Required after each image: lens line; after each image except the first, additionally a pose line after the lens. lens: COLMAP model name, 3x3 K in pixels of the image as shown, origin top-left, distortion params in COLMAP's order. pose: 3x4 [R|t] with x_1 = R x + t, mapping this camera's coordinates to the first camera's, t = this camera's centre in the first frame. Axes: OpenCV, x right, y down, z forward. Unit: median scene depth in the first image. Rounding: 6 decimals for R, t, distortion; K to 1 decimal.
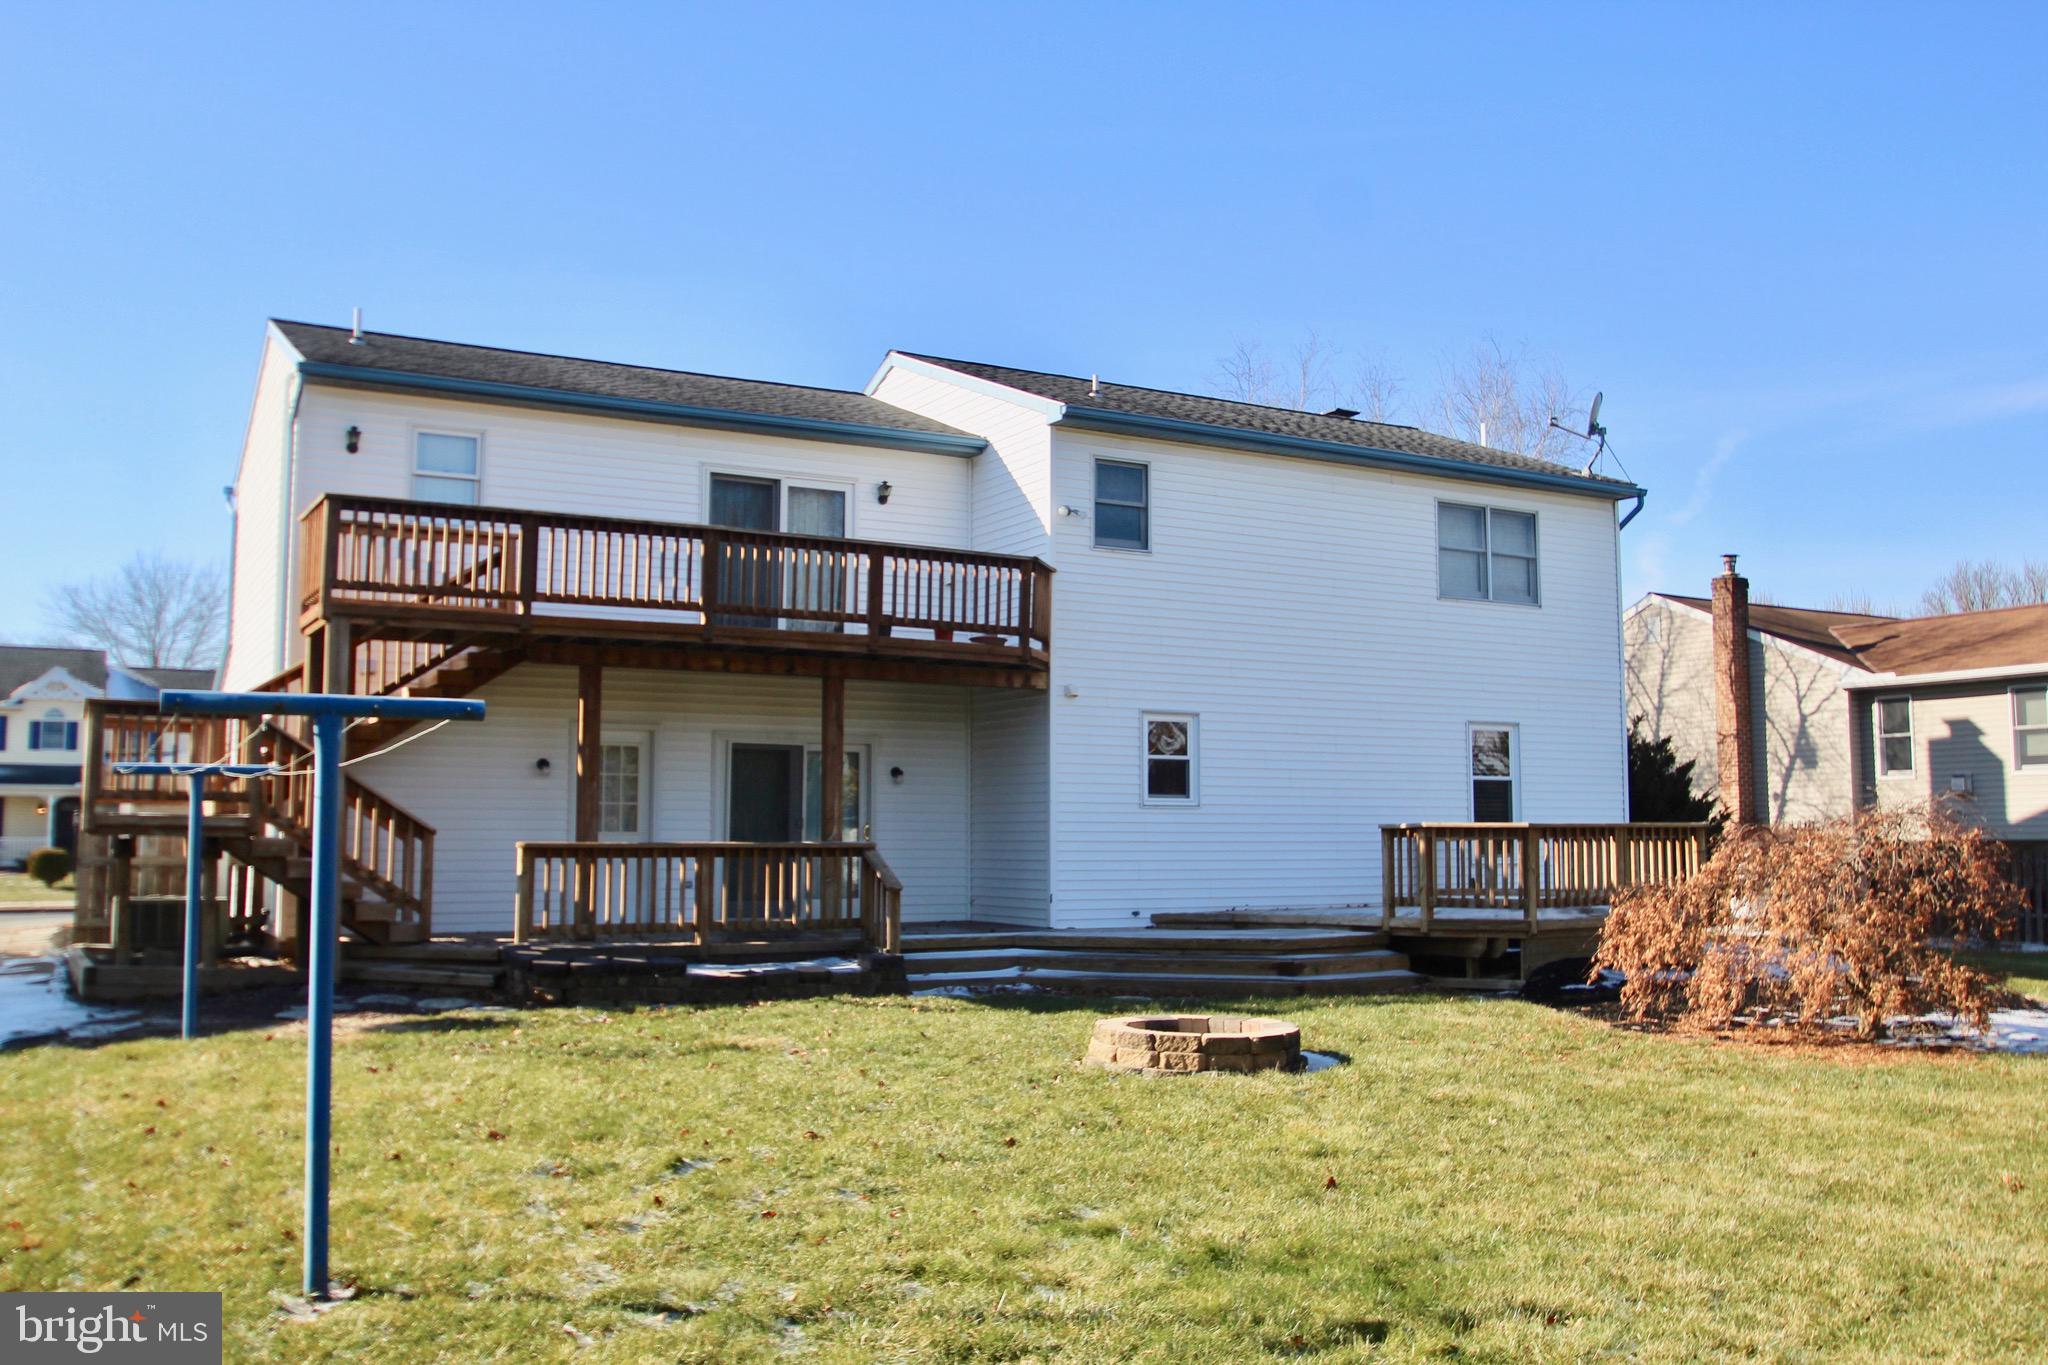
lens RADIAL K [[1790.3, 0, 1024.0], [0, 1790.3, 682.5], [0, 0, 1]] dist [-0.056678, 0.002019]
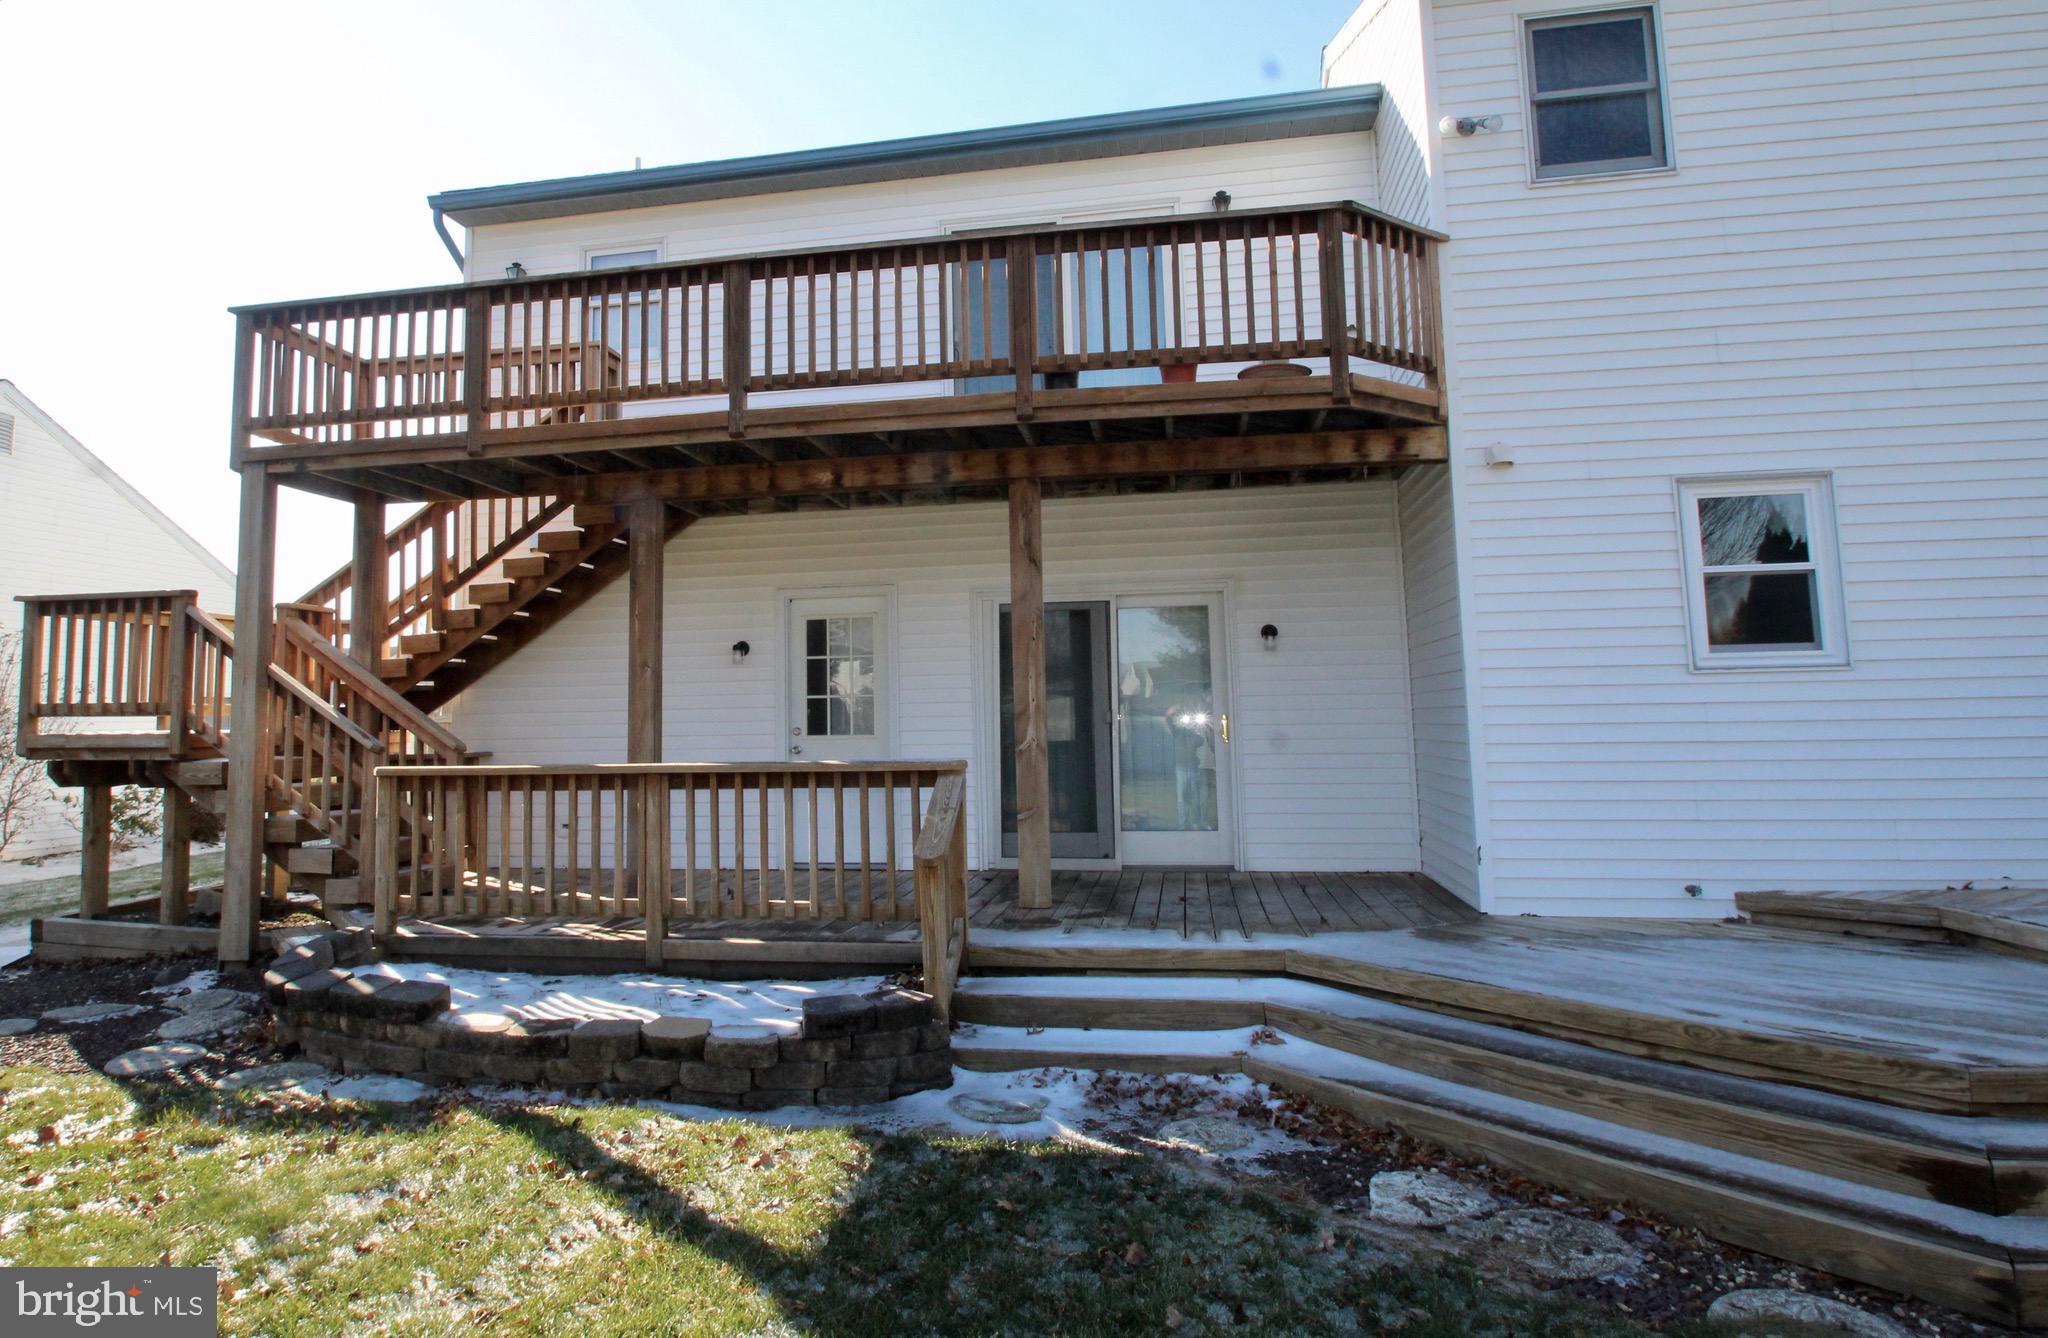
lens RADIAL K [[1256.1, 0, 940.3], [0, 1256.1, 569.4], [0, 0, 1]] dist [0.001277, -0.014982]
pose [[0.760079, -0.089959, -0.643574, 0.114189], [0.073938, 0.995912, -0.051886, 0.037784], [0.645611, -0.008147, 0.763623, 0.515813]]
